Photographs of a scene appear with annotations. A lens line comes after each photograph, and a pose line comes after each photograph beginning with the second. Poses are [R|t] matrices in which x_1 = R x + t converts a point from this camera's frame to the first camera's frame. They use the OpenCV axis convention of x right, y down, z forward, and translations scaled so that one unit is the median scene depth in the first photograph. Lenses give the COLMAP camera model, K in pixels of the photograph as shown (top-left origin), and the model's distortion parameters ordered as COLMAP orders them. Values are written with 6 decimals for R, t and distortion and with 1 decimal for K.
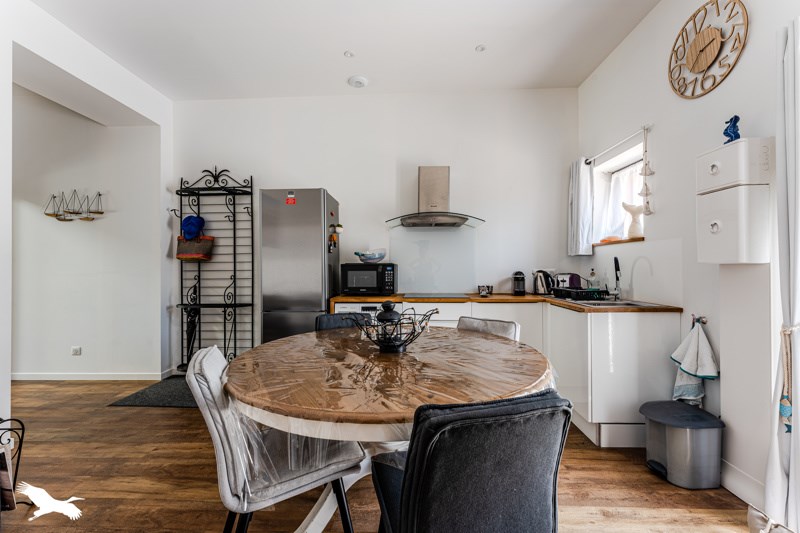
lens RADIAL K [[321.4, 0, 398.7], [0, 321.4, 280.4], [0, 0, 1]] dist [-0.000395, 0.000031]
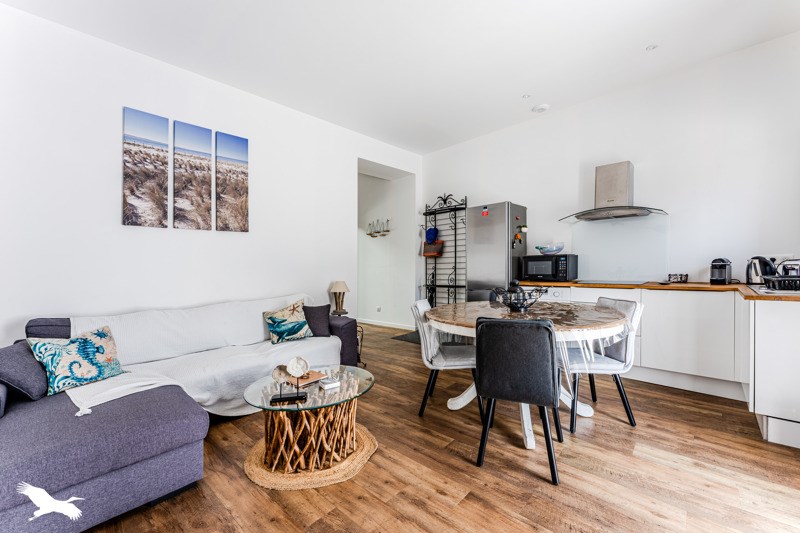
lens RADIAL K [[315.4, 0, 400.0], [0, 315.4, 266.5], [0, 0, 1]] dist [0.000099, 0.000020]
pose [[0.753811, -0.009374, -0.657025, 0.251511], [-0.001057, 0.999880, -0.015479, 0.008959], [0.657091, 0.012362, 0.753710, -0.256100]]
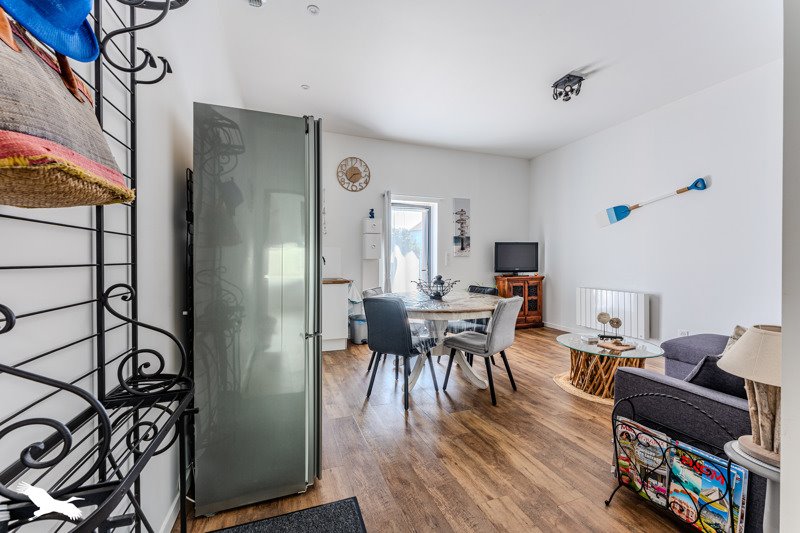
lens RADIAL K [[315.4, 0, 400.0], [0, 315.4, 266.5], [0, 0, 1]] dist [0.000099, 0.000020]
pose [[-0.375665, -0.011141, 0.926689, -0.800057], [0.022105, 0.999536, 0.020977, -0.019224], [-0.926492, 0.028365, -0.375244, 0.859371]]
